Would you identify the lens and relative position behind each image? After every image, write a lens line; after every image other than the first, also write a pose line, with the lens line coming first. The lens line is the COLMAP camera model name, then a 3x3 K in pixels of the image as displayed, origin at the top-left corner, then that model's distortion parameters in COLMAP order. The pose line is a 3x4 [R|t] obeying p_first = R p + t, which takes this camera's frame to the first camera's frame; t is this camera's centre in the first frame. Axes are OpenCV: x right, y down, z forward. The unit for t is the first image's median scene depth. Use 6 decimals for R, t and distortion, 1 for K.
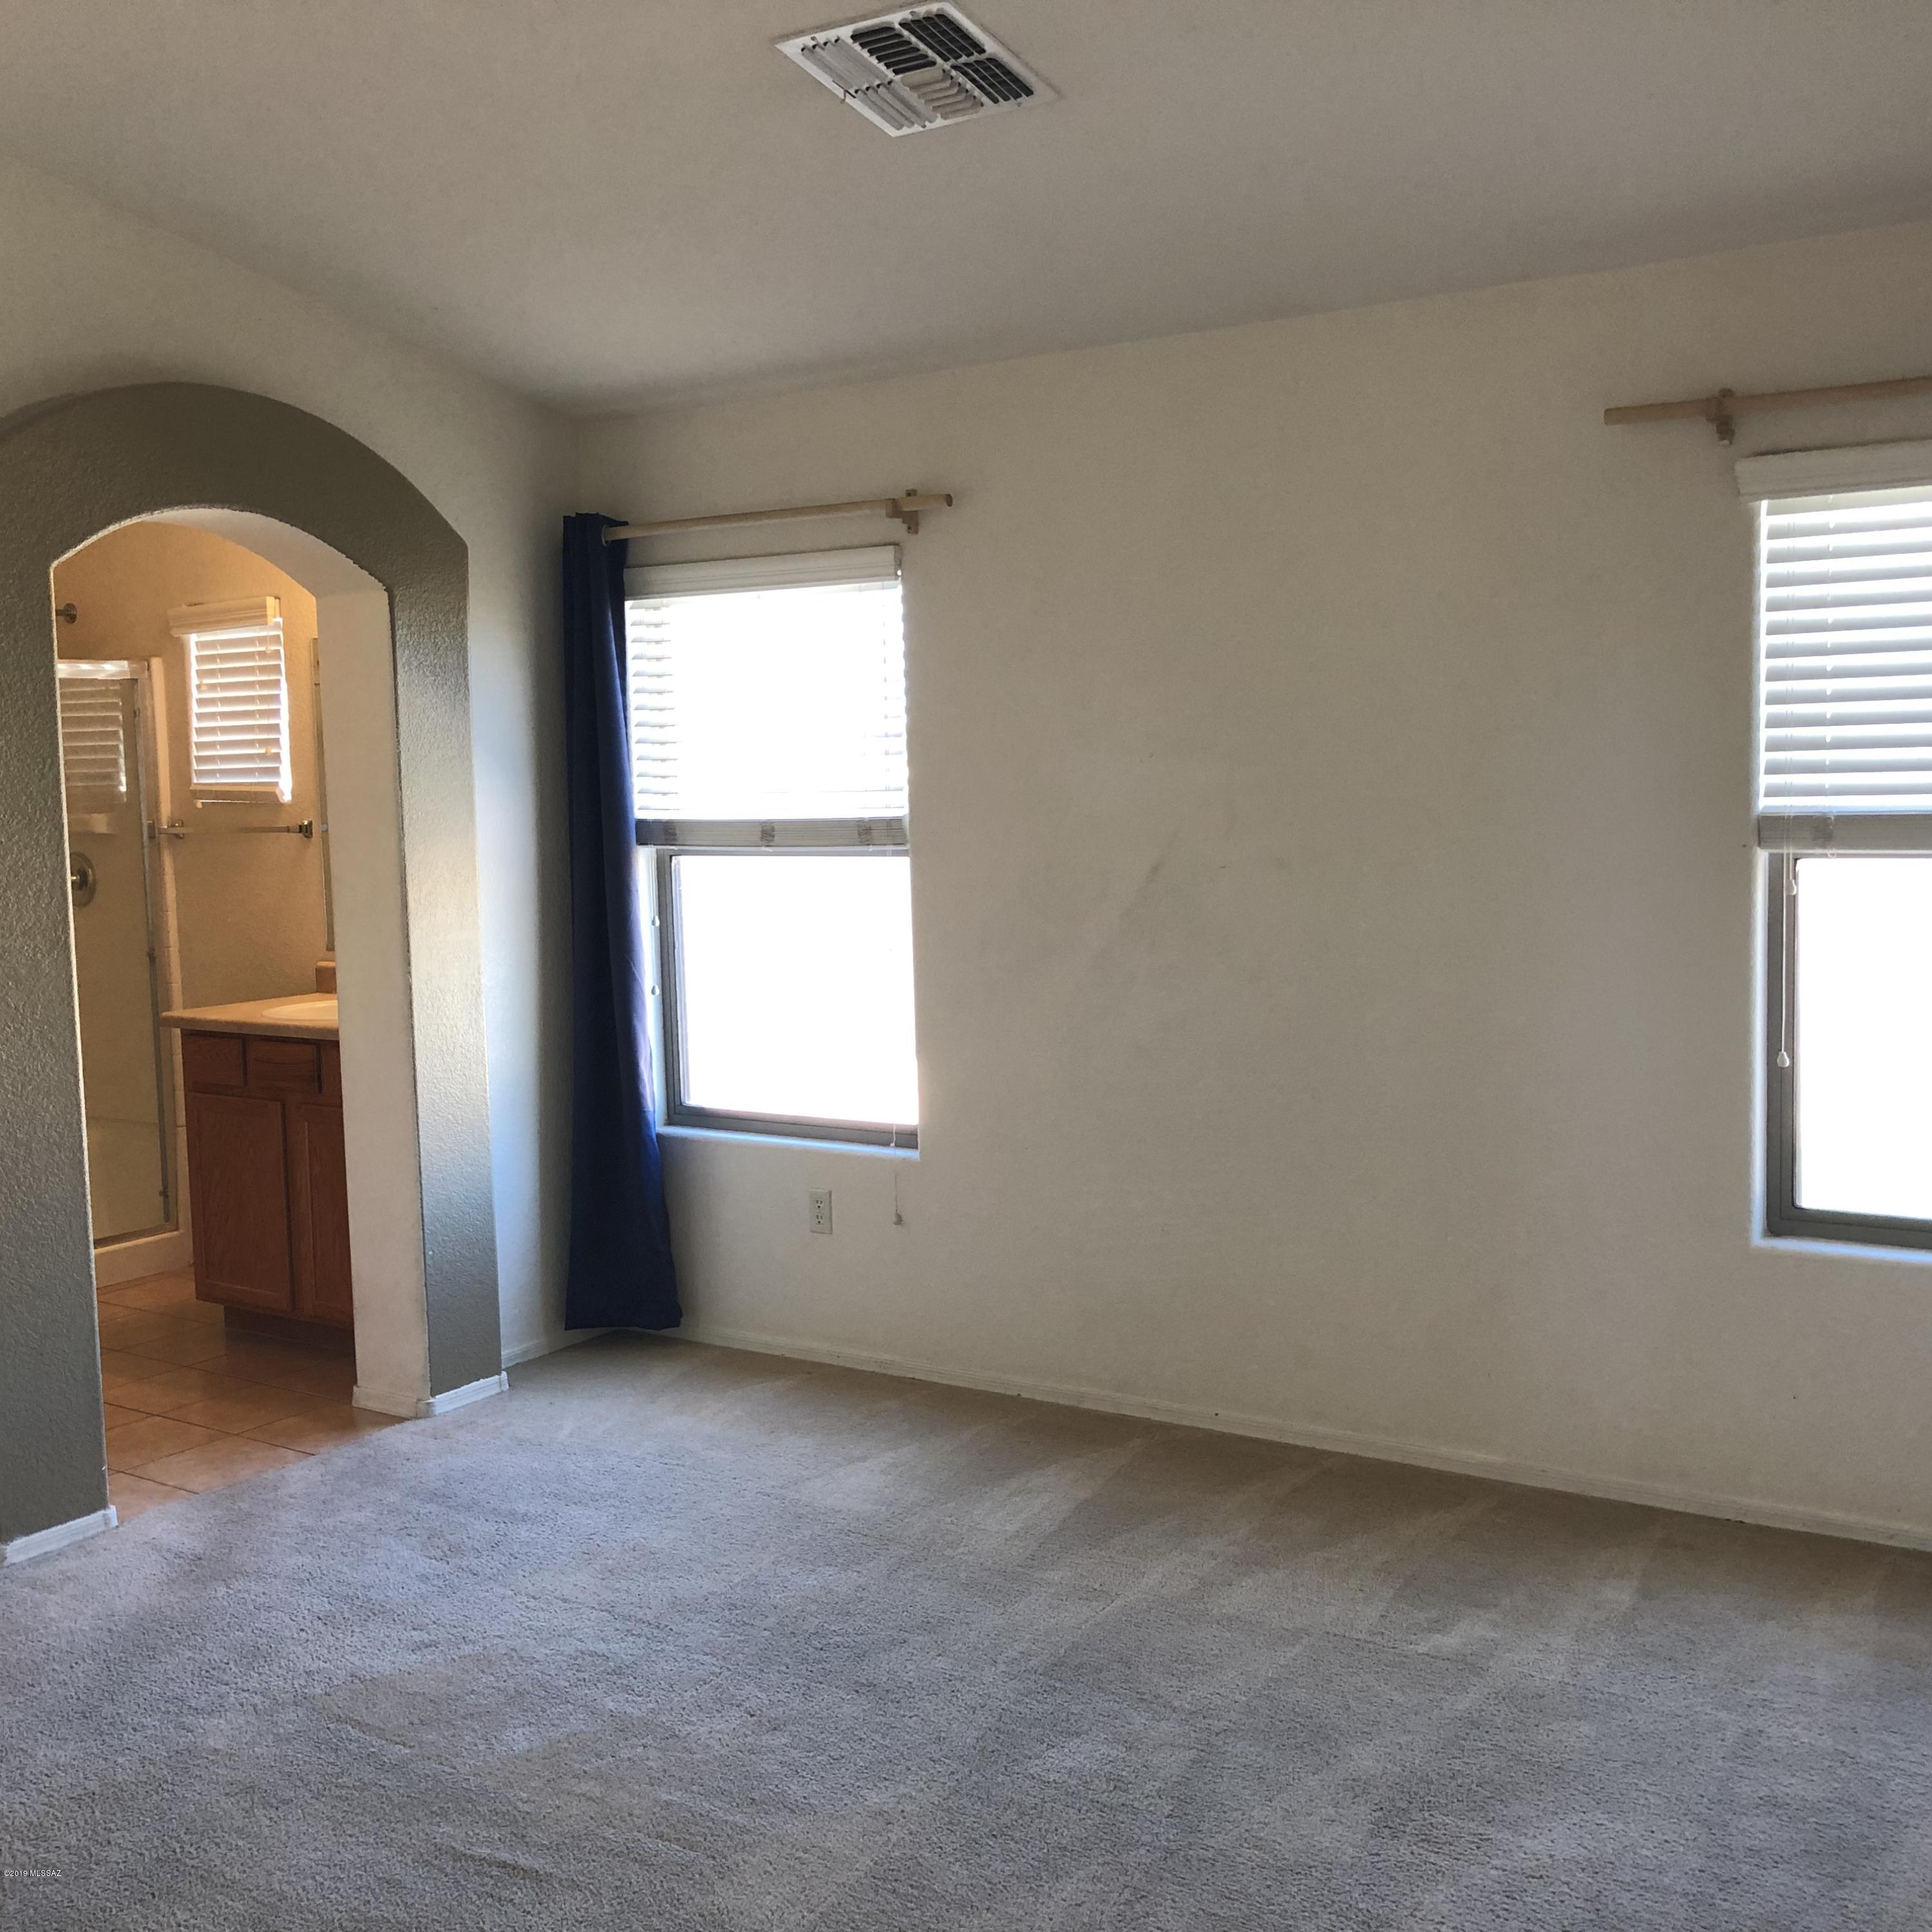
lens RADIAL K [[2310.8, 0, 966.2], [0, 2310.8, 1018.5], [0, 0, 1]] dist [0.083525, 0.033770]
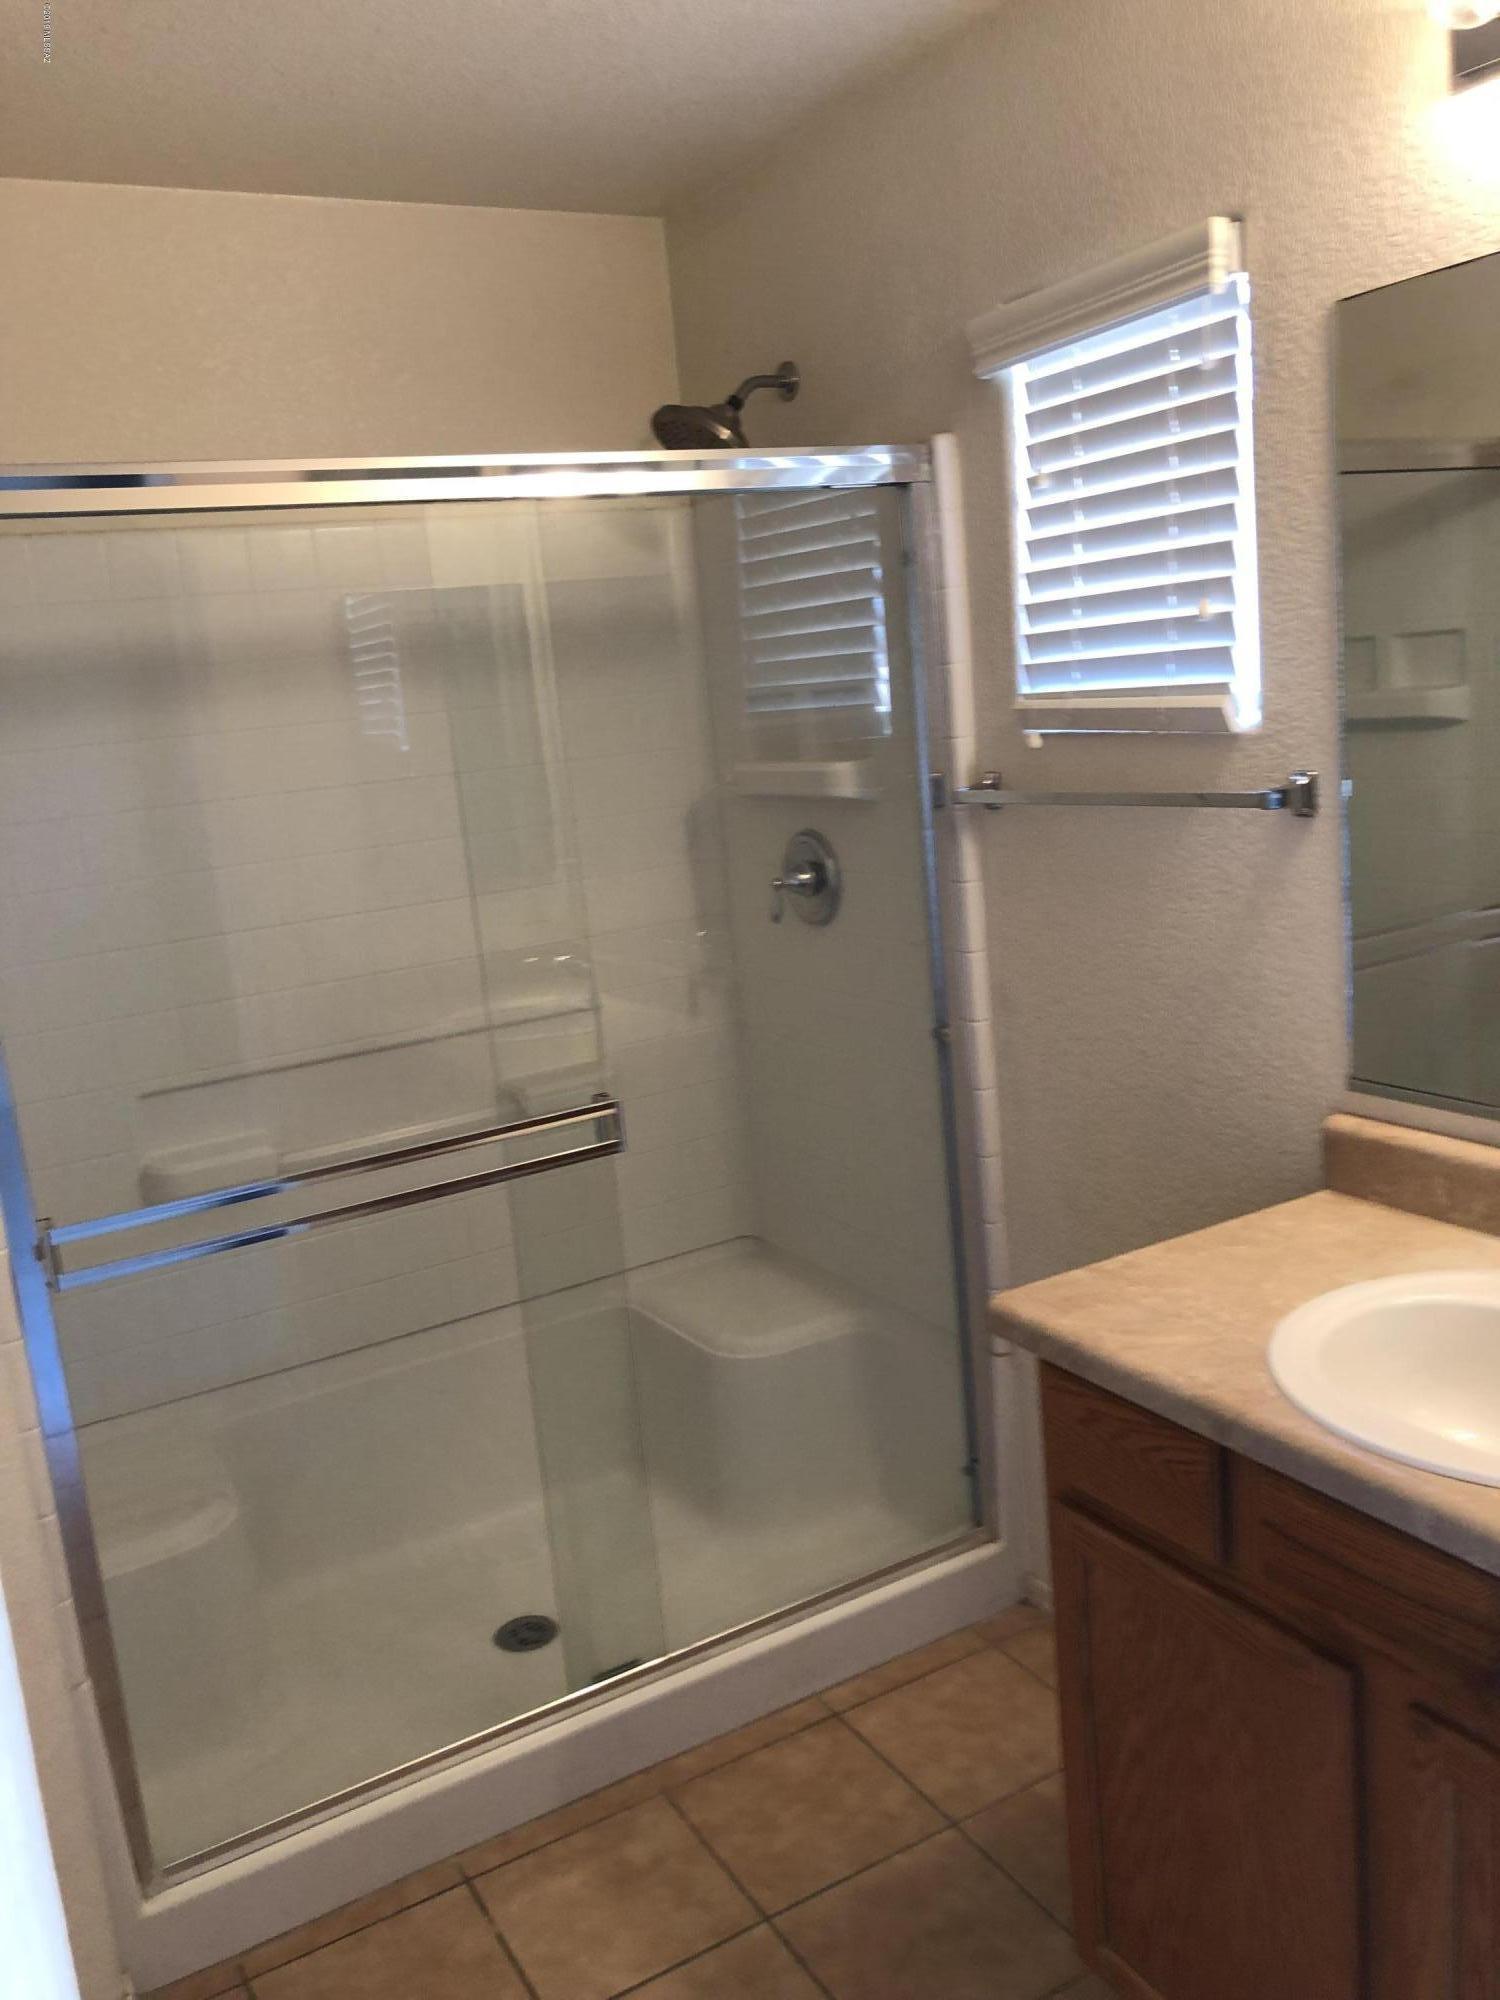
lens RADIAL K [[1632.0, 0, 750.0], [0, 1632.0, 1000.0], [0, 0, 1]] dist [0.001045, -0.005009]
pose [[0.910433, 0.018499, -0.413242, -0.244007], [0.031757, 0.992925, 0.114414, -0.079042], [0.412435, -0.117290, 0.903405, 0.673453]]
